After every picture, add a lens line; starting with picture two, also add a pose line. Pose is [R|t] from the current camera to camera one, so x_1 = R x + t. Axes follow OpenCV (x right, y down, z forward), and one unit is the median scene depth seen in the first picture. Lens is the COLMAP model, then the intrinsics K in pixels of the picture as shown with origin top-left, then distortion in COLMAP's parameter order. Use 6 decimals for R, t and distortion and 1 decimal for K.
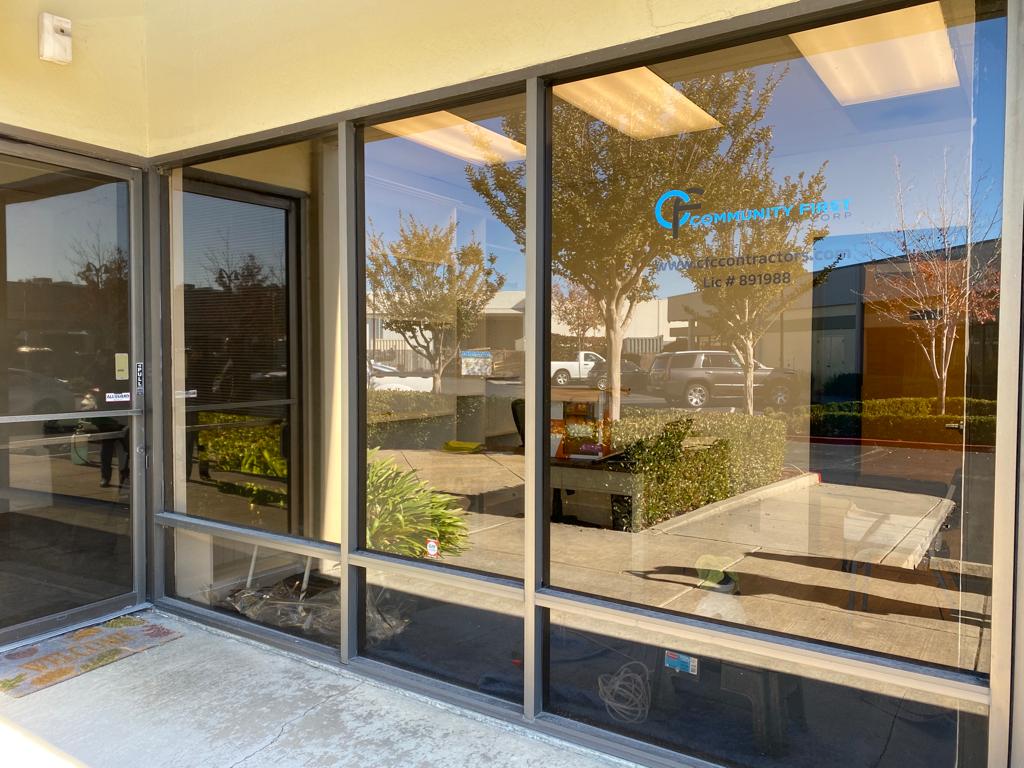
lens RADIAL K [[786.8, 0, 507.1], [0, 786.8, 382.1], [0, 0, 1]] dist [0.007146, 0.000526]
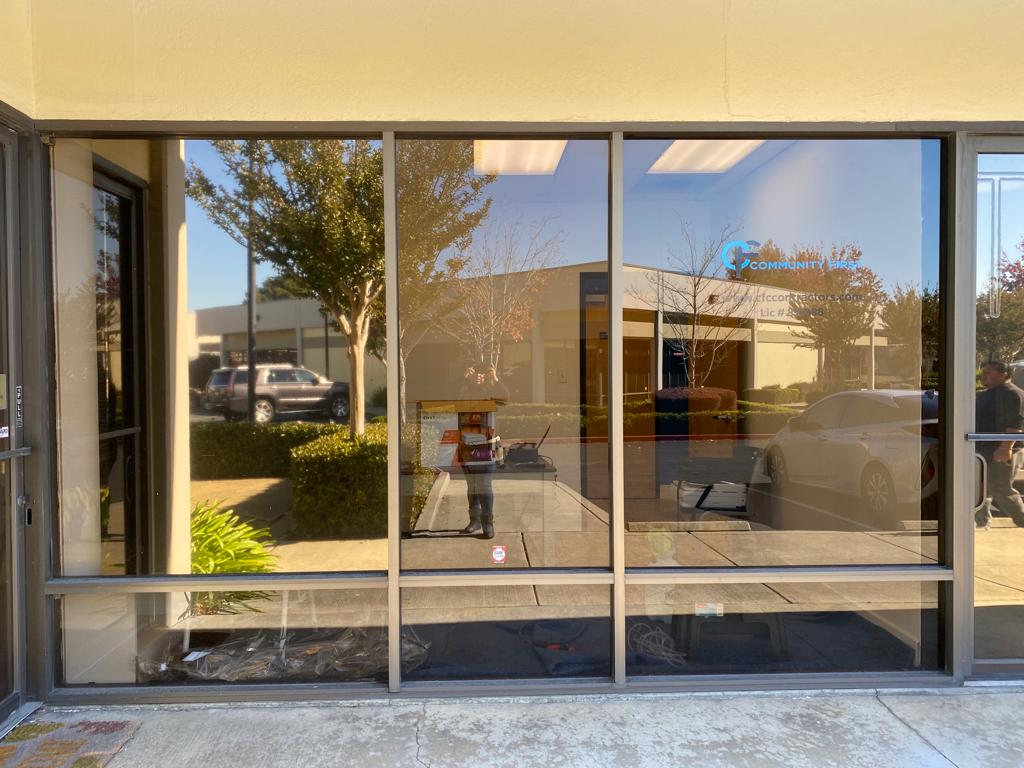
lens RADIAL K [[786.8, 0, 506.3], [0, 786.8, 383.9], [0, 0, 1]] dist [0.007146, 0.000526]
pose [[0.806495, -0.022285, 0.590820, -0.659824], [0.032186, 0.999462, -0.006236, -0.008586], [-0.590364, 0.024045, 0.806779, 0.135958]]
